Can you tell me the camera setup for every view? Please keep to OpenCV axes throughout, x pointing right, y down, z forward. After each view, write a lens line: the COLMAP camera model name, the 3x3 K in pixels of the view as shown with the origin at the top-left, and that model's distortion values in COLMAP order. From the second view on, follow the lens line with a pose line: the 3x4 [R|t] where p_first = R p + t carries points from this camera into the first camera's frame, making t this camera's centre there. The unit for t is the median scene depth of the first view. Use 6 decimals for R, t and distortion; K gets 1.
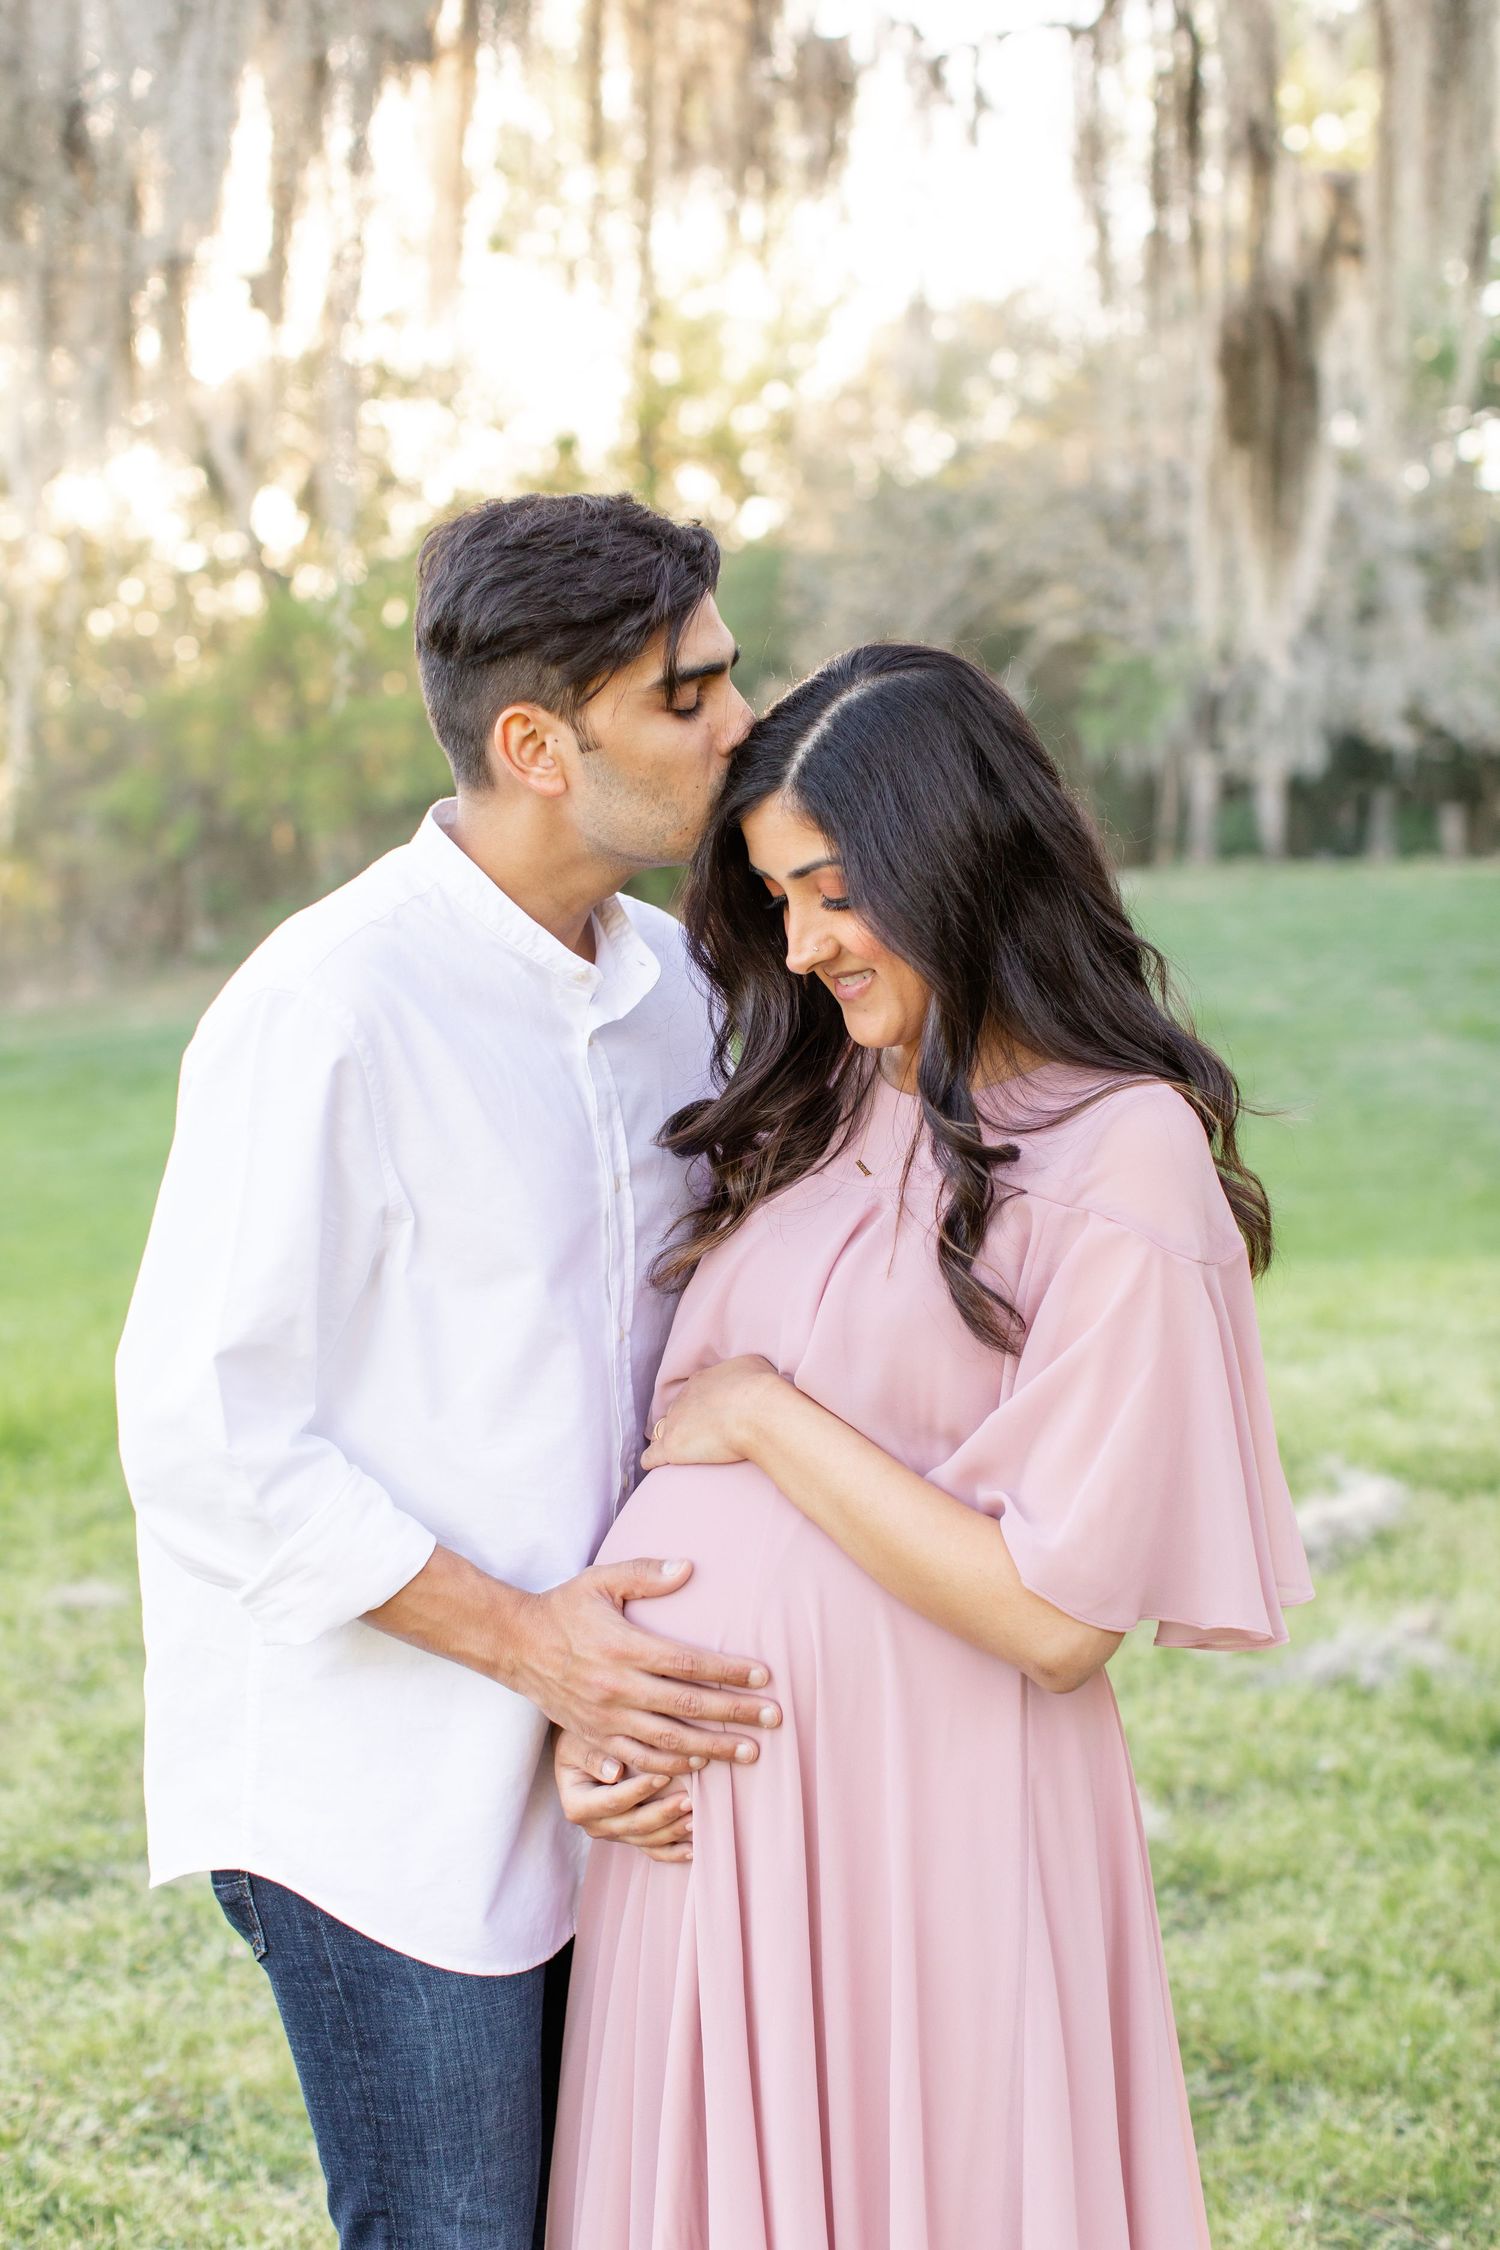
lens RADIAL K [[3250.9, 0, 740.2], [0, 3250.9, 1118.7], [0, 0, 1]] dist [0.046414, -0.081704]
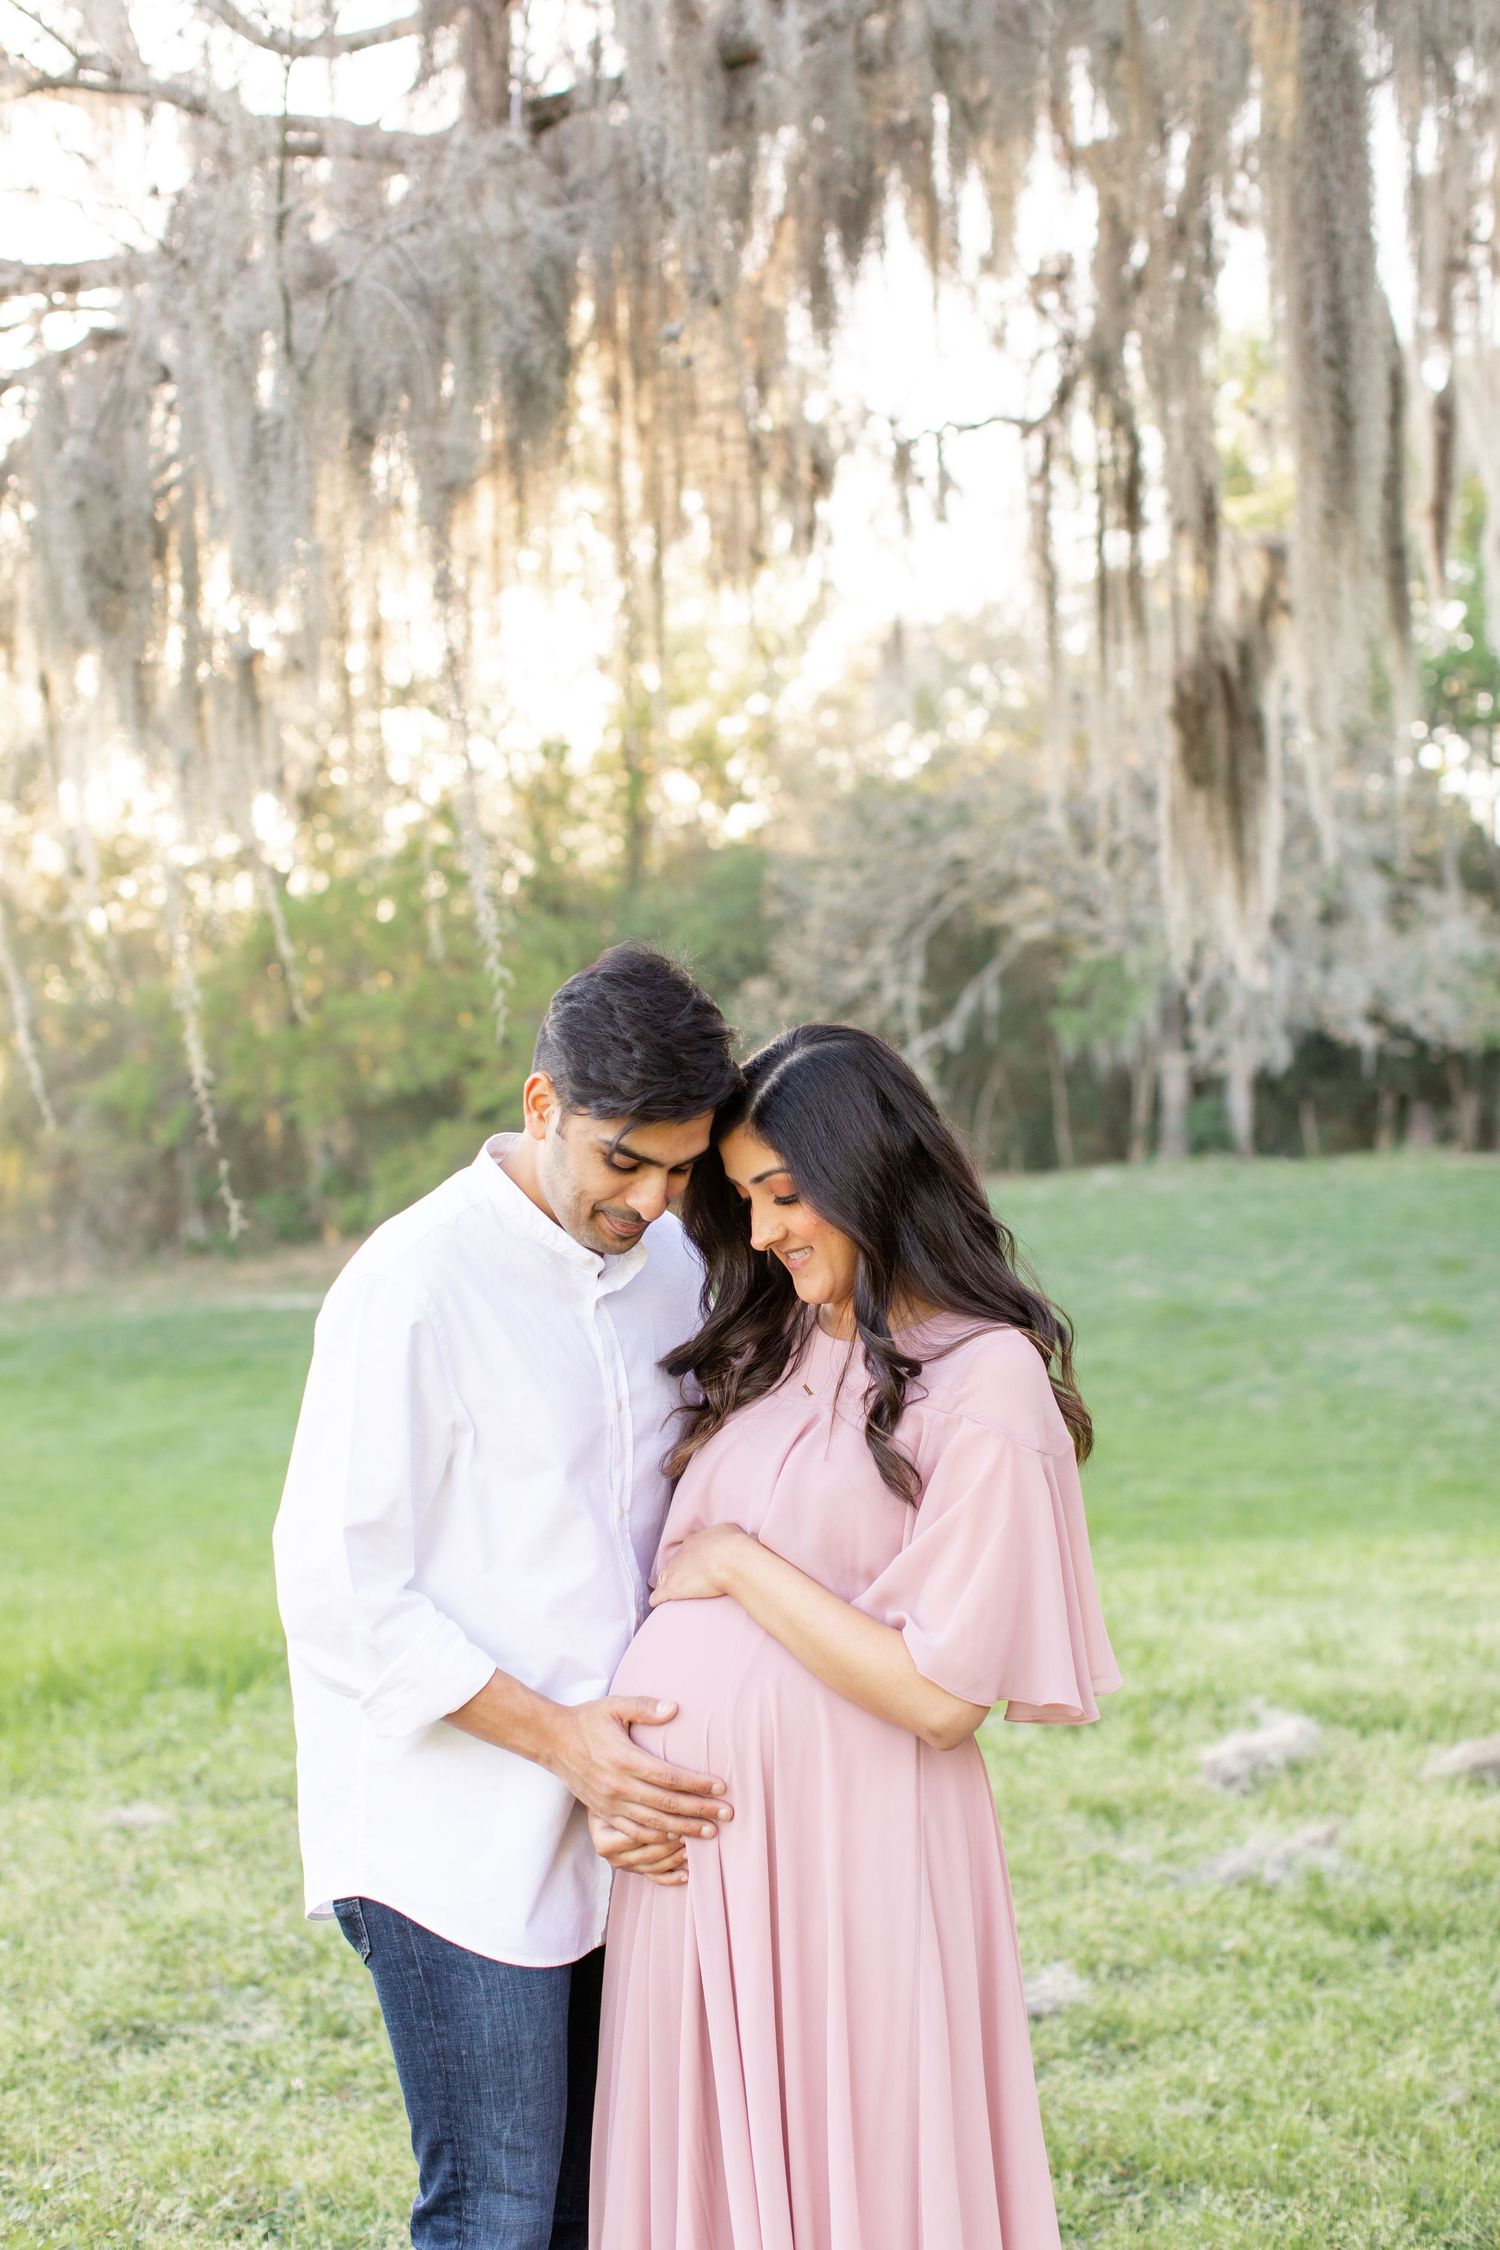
lens RADIAL K [[3248.3, 0, 734.6], [0, 3248.3, 1110.9], [0, 0, 1]] dist [0.031256, -0.077651]
pose [[0.999985, 0.003851, 0.003878, -0.000187], [-0.003479, 0.995776, -0.091750, 0.008530], [-0.004215, 0.091735, 0.995775, -0.137841]]
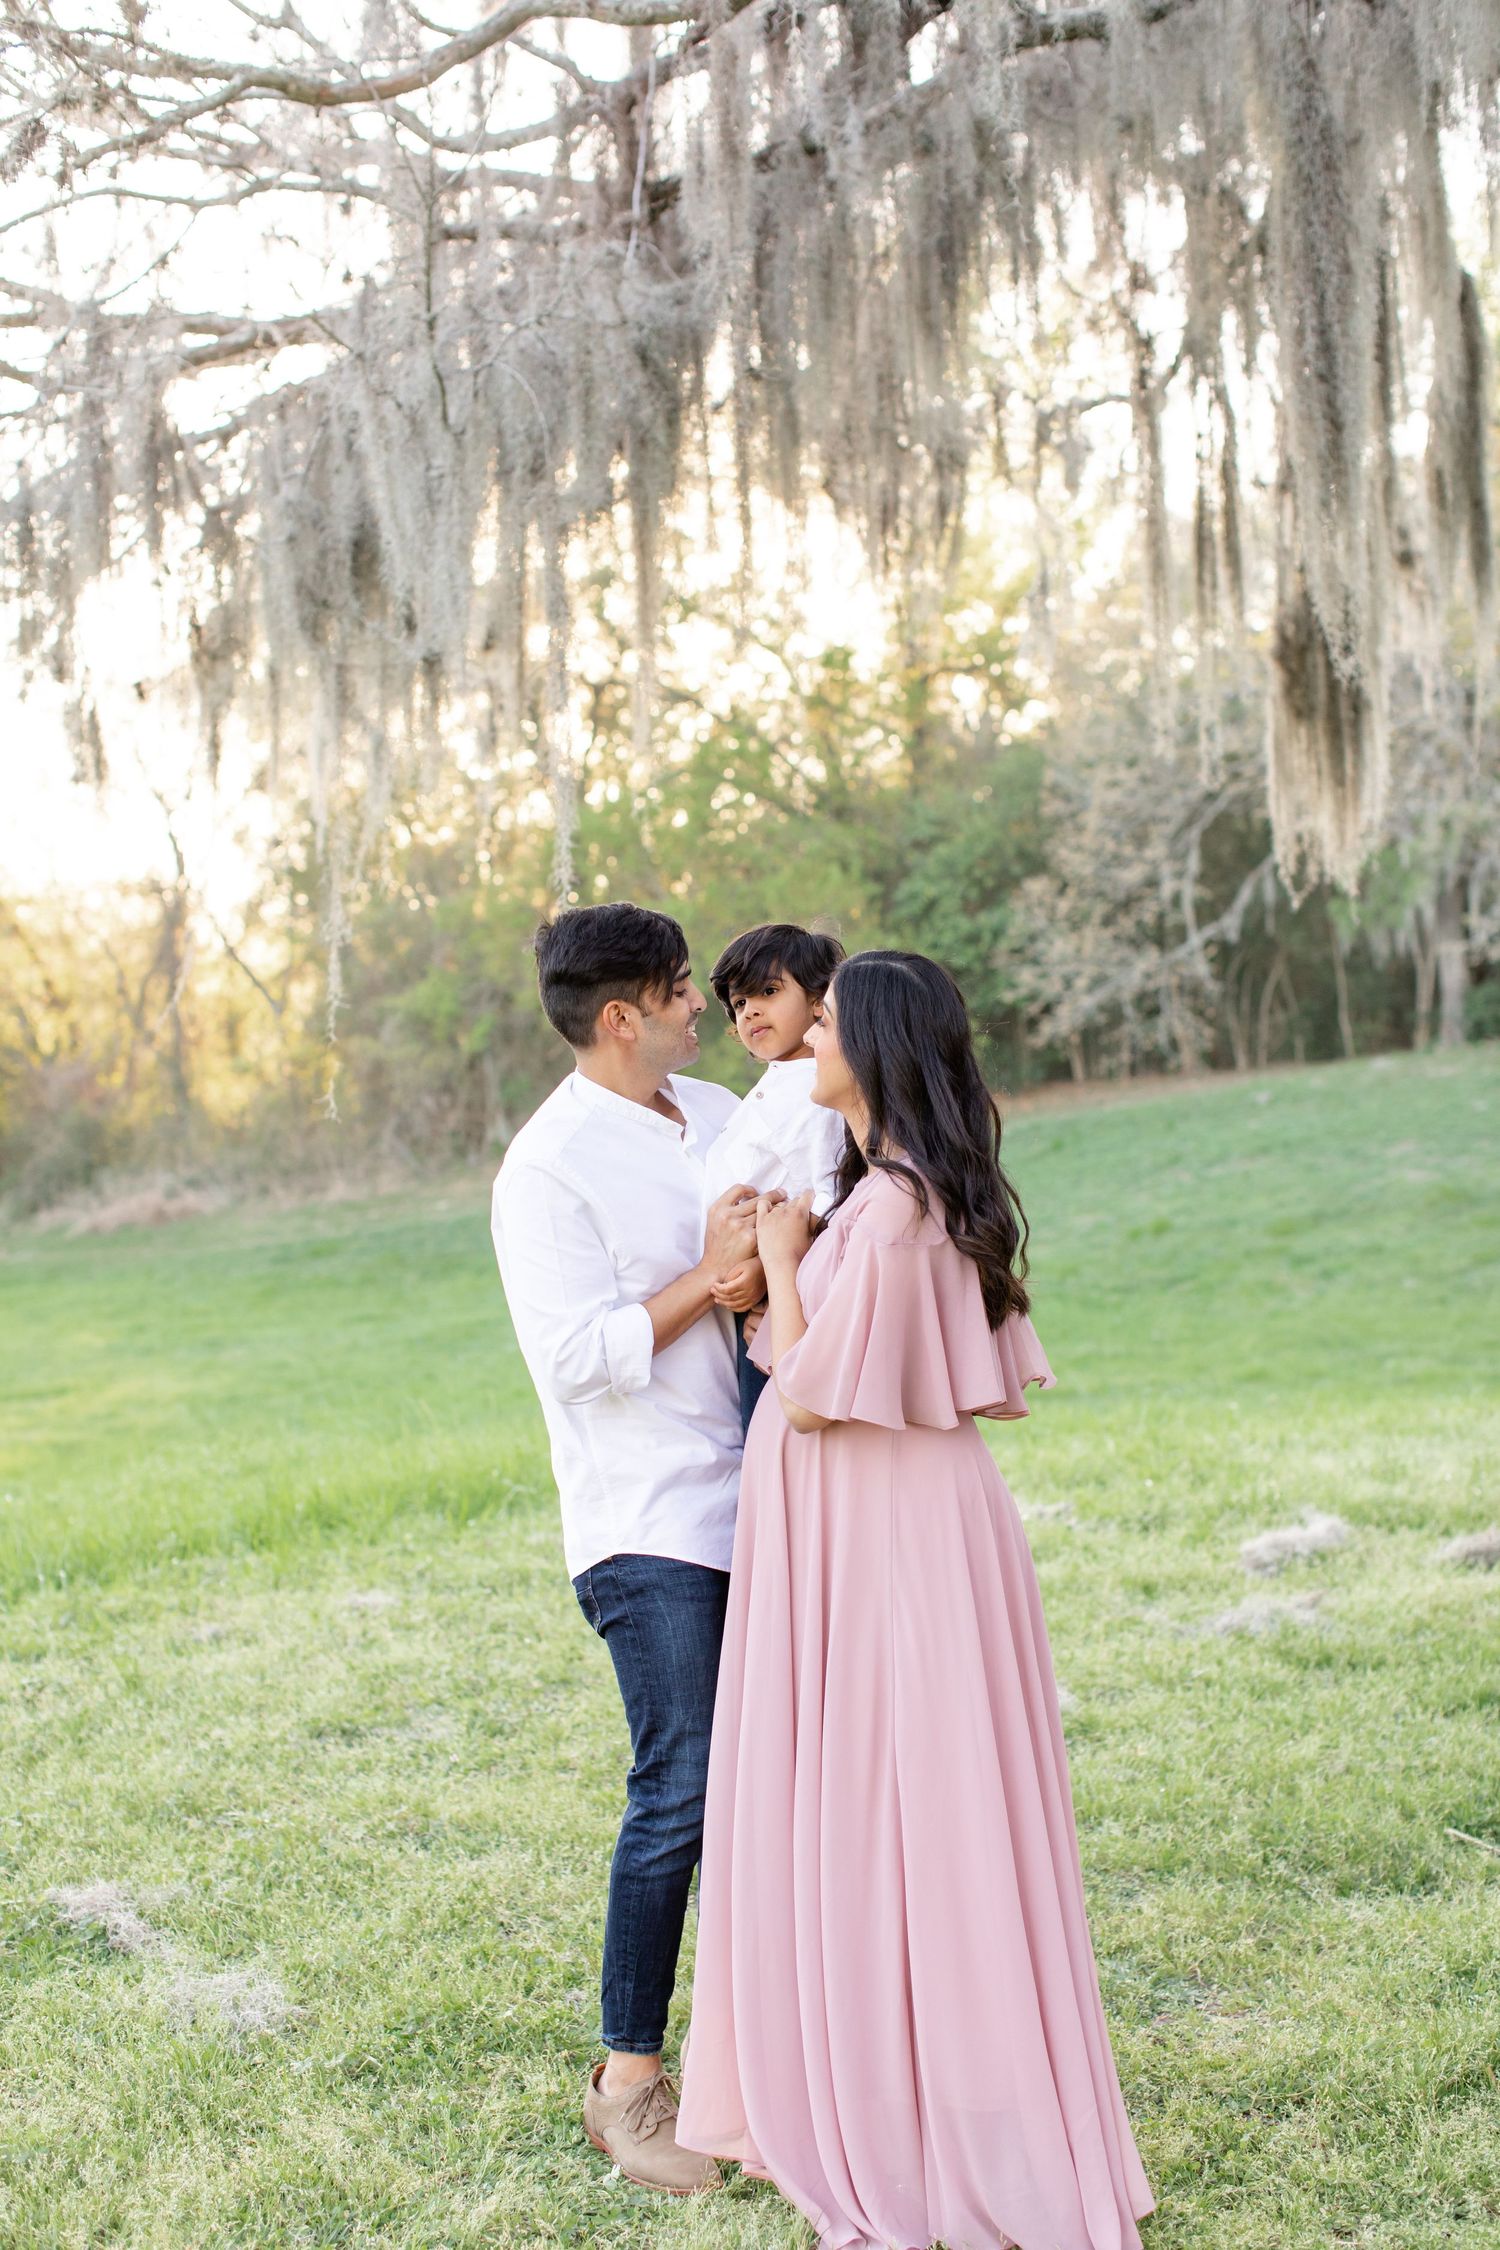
lens RADIAL K [[3250.9, 0, 740.2], [0, 3250.9, 1118.7], [0, 0, 1]] dist [0.046414, -0.081704]
pose [[0.995675, -0.015749, -0.091564, 0.090858], [0.010420, 0.998240, -0.058388, 0.026981], [0.092322, 0.057181, 0.994086, -0.385754]]
